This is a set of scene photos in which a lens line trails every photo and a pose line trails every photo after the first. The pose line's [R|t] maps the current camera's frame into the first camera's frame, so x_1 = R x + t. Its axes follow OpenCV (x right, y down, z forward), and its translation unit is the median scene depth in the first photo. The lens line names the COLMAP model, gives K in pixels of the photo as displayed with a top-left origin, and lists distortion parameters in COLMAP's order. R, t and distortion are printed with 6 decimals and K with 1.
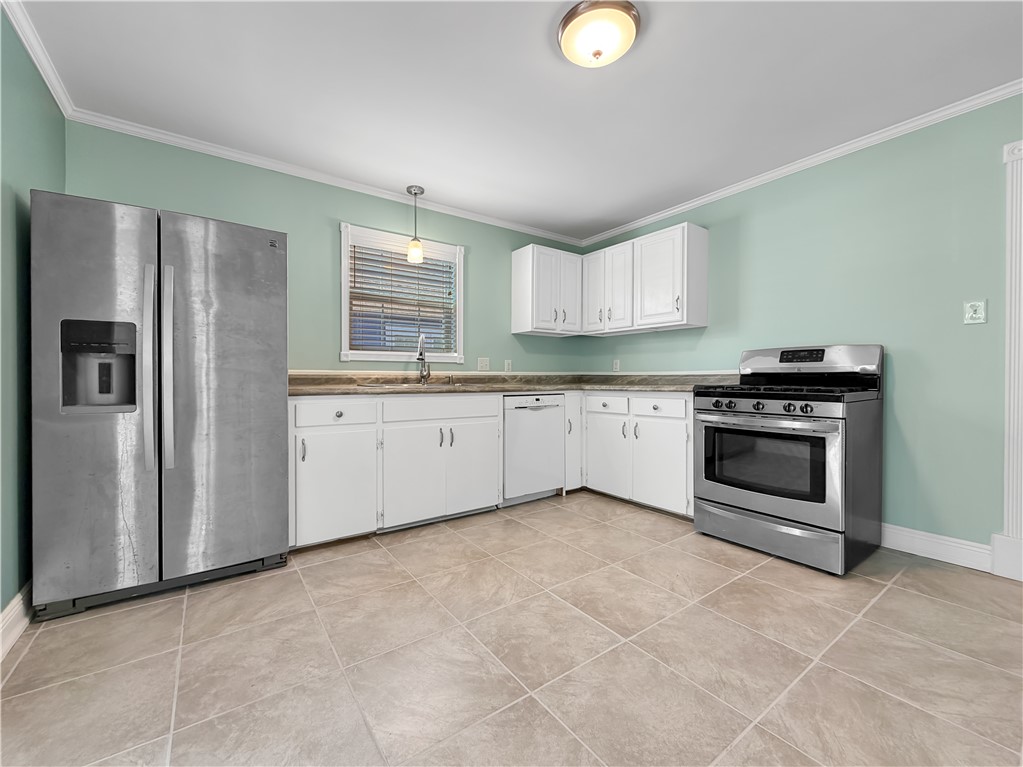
lens RADIAL K [[414.6, 0, 502.4], [0, 414.6, 378.4], [0, 0, 1]] dist [-0.000303, -0.000128]
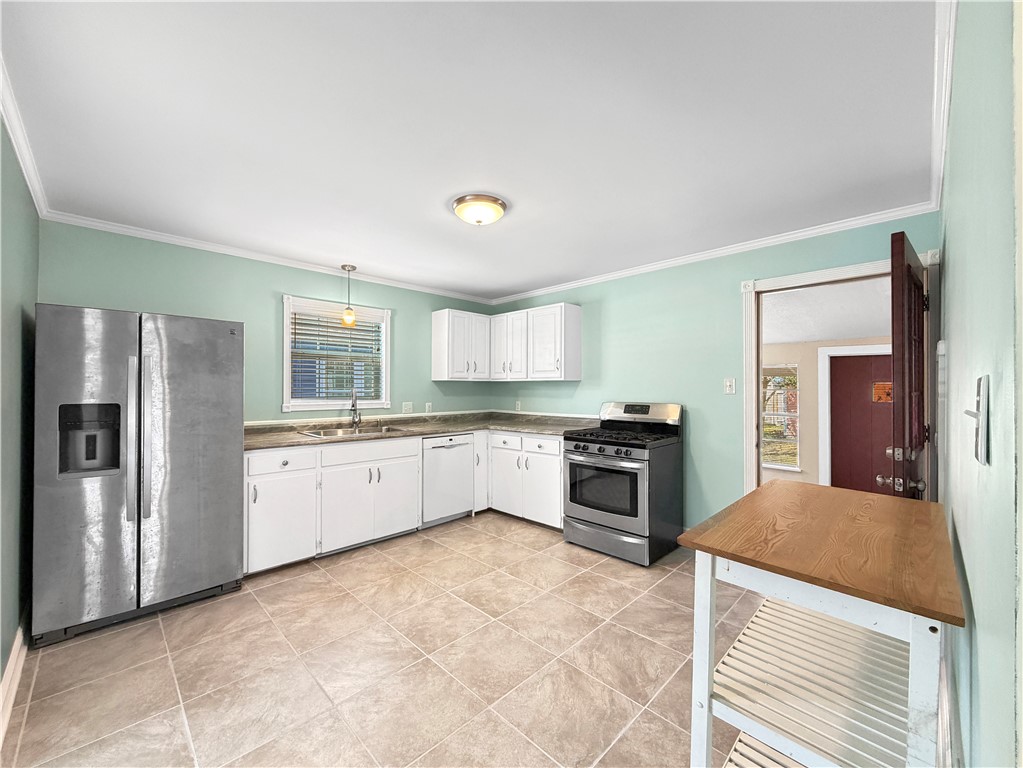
lens RADIAL K [[412.0, 0, 497.3], [0, 412.0, 377.1], [0, 0, 1]] dist [0.000319, -0.000026]
pose [[0.989030, -0.001741, 0.147707, 0.056949], [0.006033, 0.999572, -0.028613, -0.140200], [-0.147594, 0.029190, 0.988617, -0.342966]]
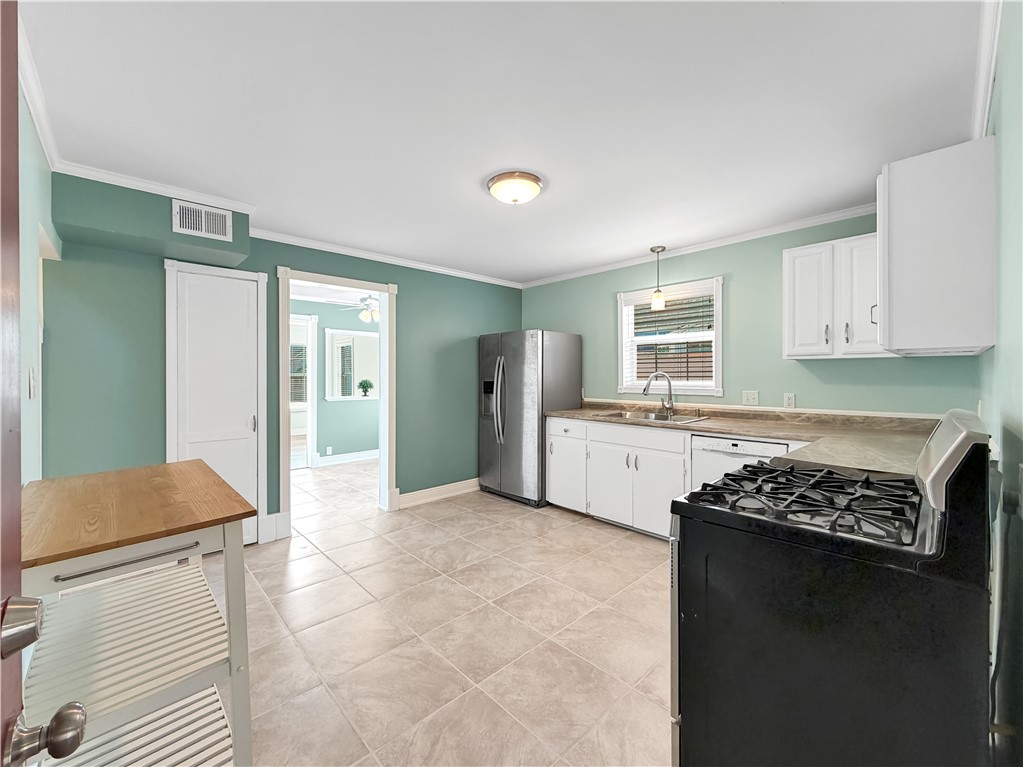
lens RADIAL K [[396.1, 0, 501.1], [0, 396.1, 374.9], [0, 0, 1]] dist [-0.002100, -0.000052]
pose [[0.152883, -0.007752, -0.988214, 1.164617], [0.001698, 0.999970, -0.007582, -0.126600], [0.988243, -0.000519, 0.152891, 0.547756]]
